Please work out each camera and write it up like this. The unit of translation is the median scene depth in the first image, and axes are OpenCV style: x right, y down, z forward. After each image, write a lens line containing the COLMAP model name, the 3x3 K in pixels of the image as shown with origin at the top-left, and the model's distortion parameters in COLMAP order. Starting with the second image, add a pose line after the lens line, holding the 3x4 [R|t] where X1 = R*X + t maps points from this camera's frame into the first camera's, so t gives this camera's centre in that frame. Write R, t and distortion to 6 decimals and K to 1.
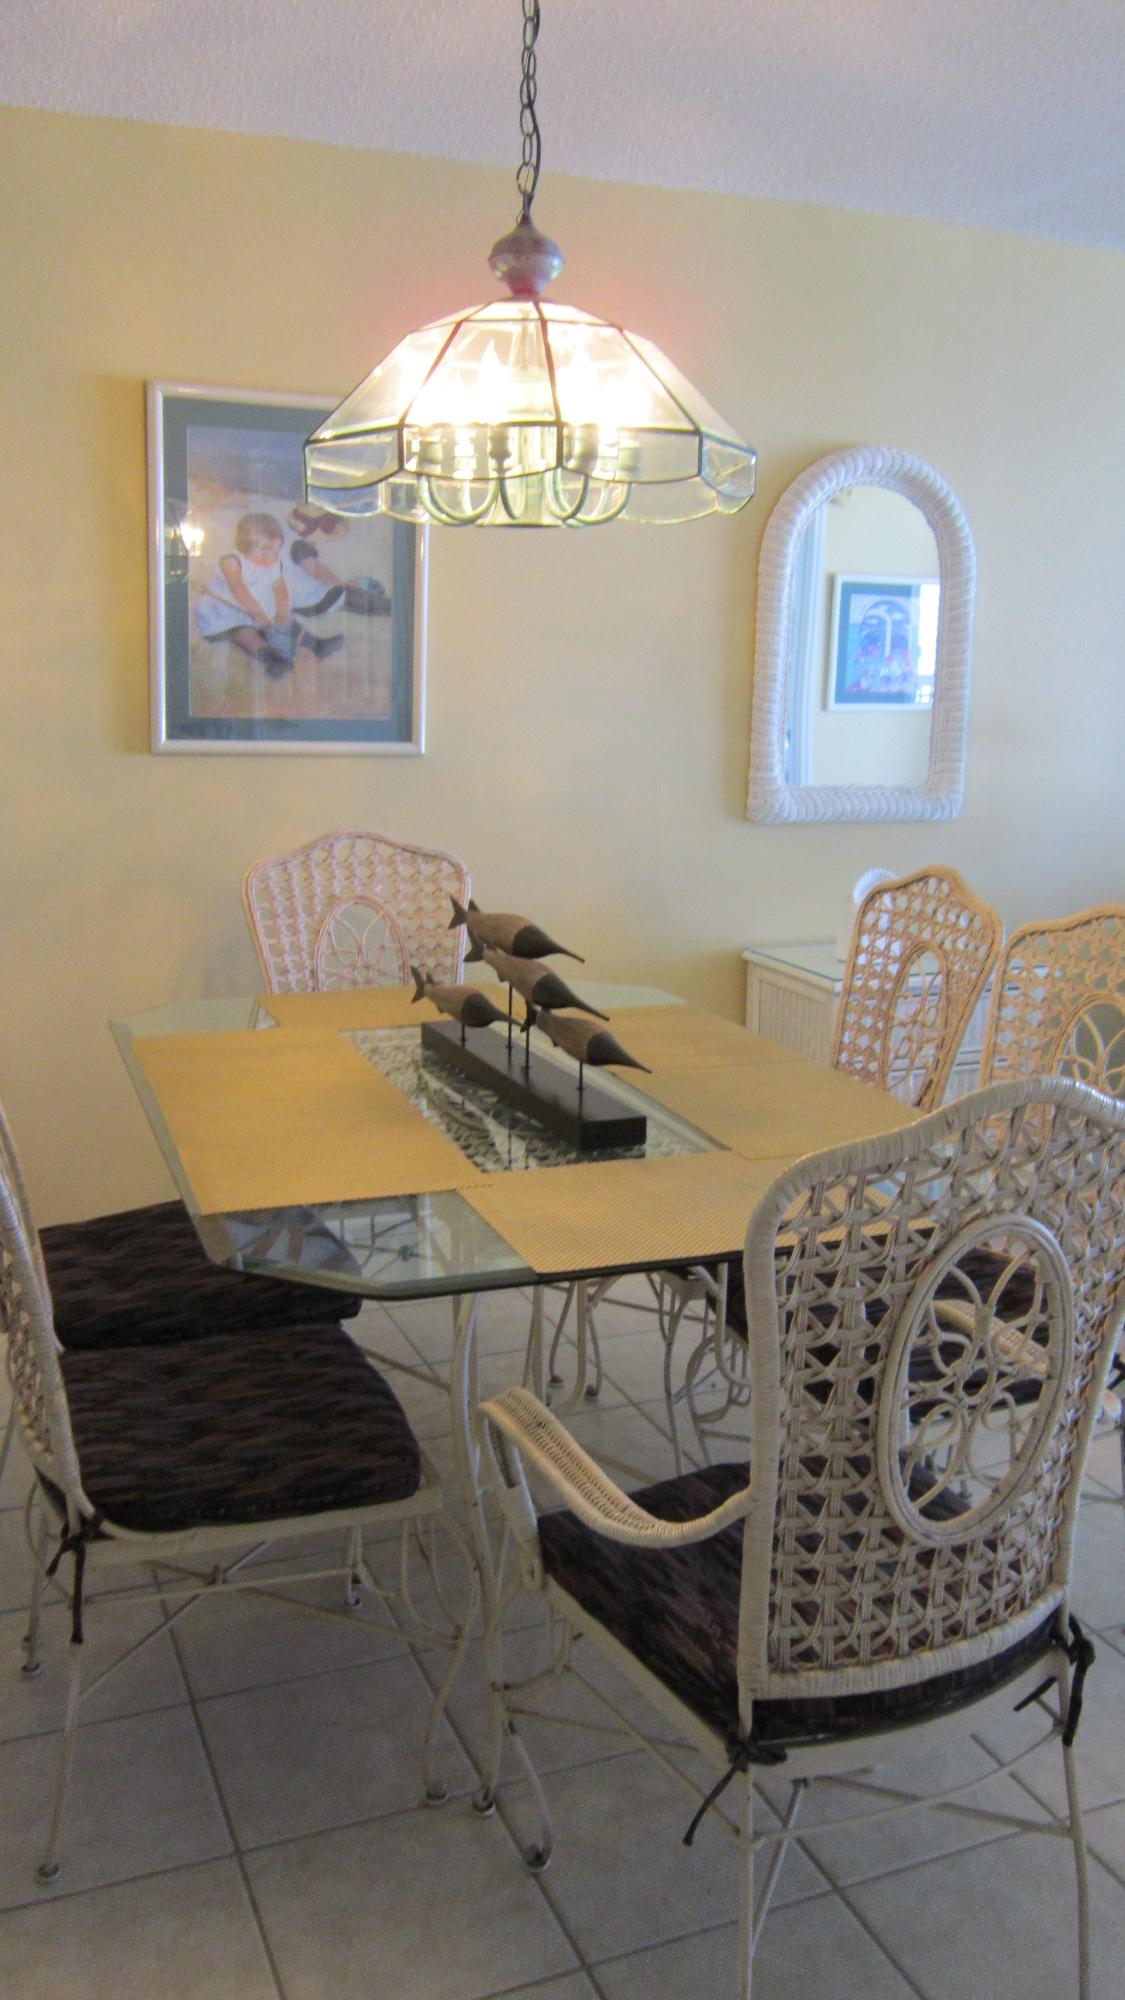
lens RADIAL K [[1666.4, 0, 559.2], [0, 1666.4, 1000.5], [0, 0, 1]] dist [-0.046481, 0.025357]
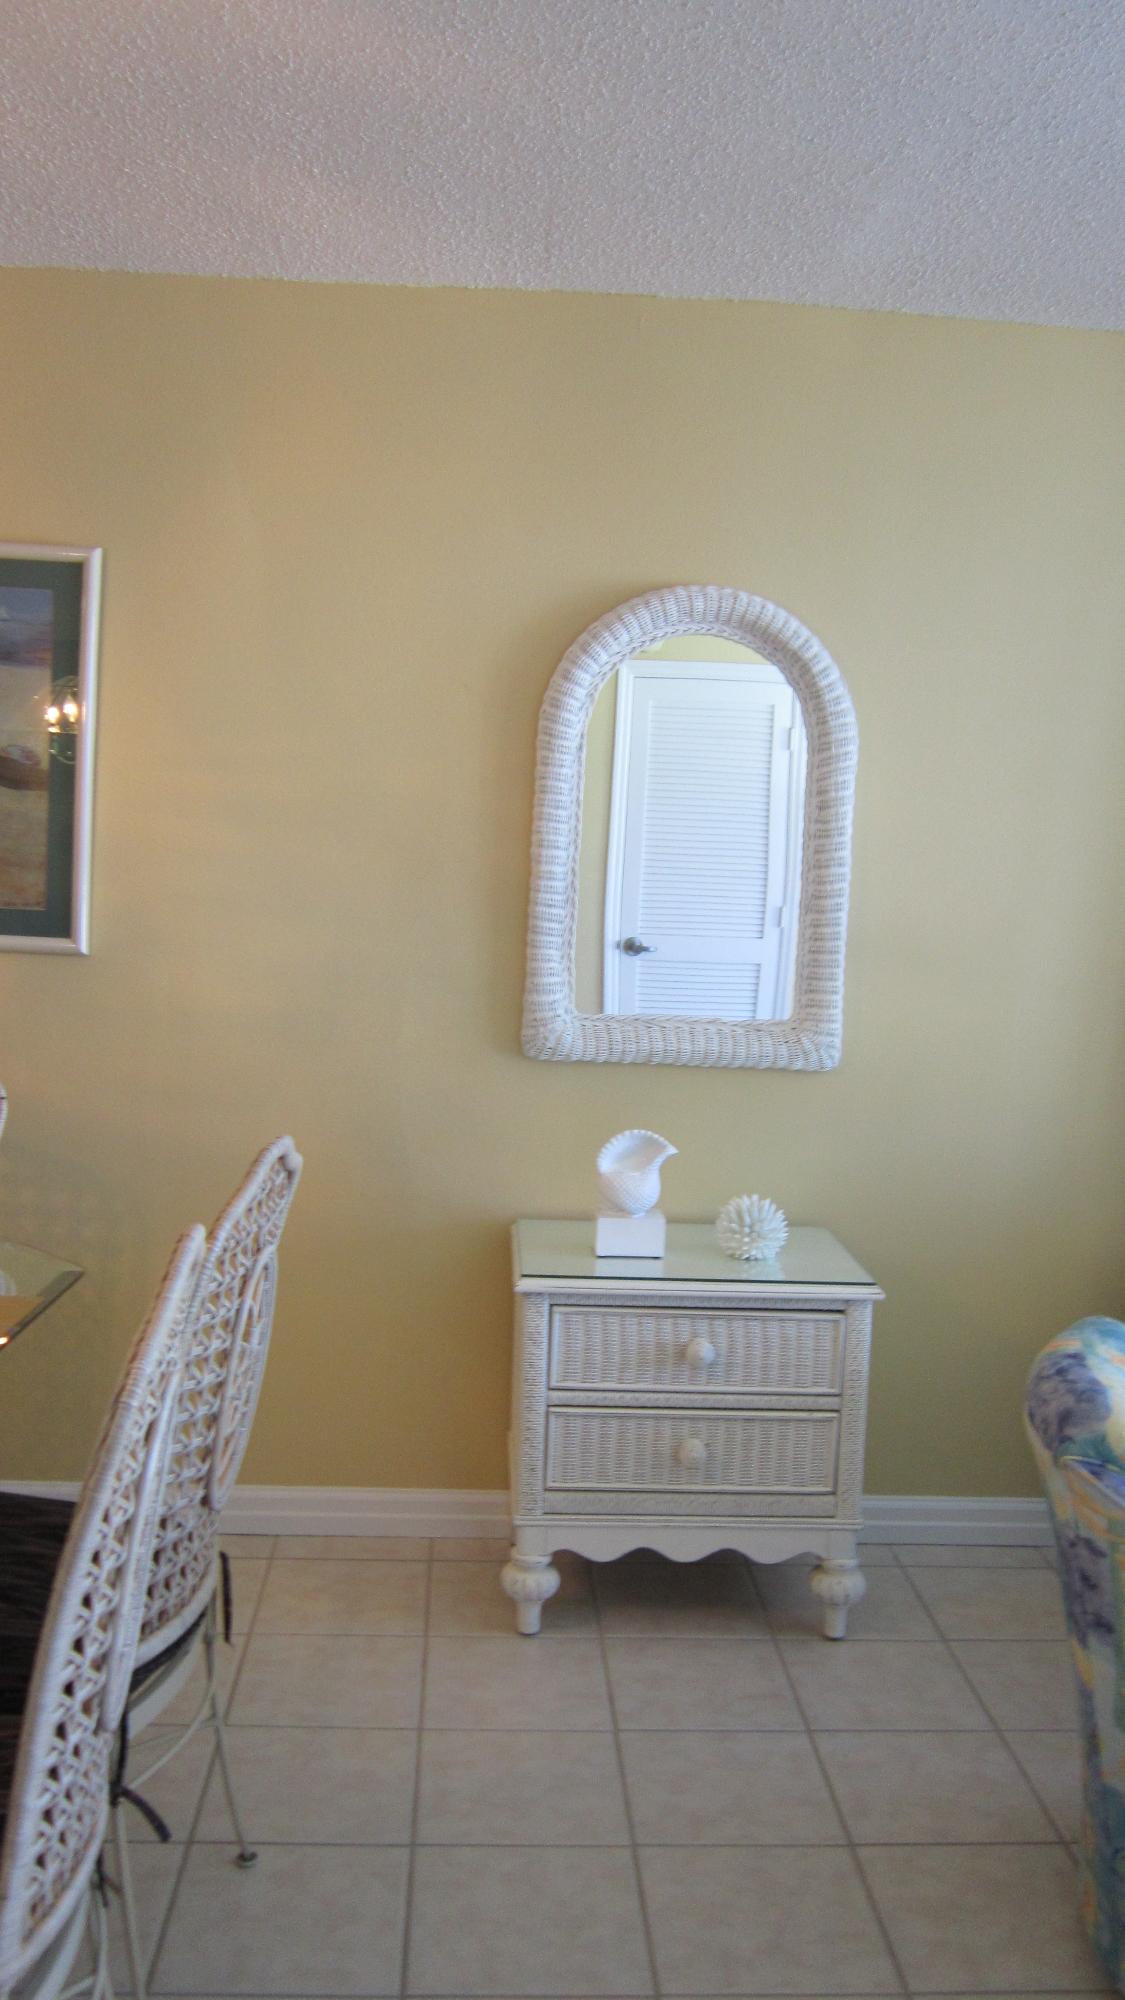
lens RADIAL K [[1666.4, 0, 565.2], [0, 1666.4, 996.5], [0, 0, 1]] dist [-0.046481, 0.025357]
pose [[0.946003, 0.051126, -0.320101, 0.388618], [-0.089497, 0.990295, -0.106326, -0.055046], [0.311558, 0.129233, 0.941398, 0.271001]]
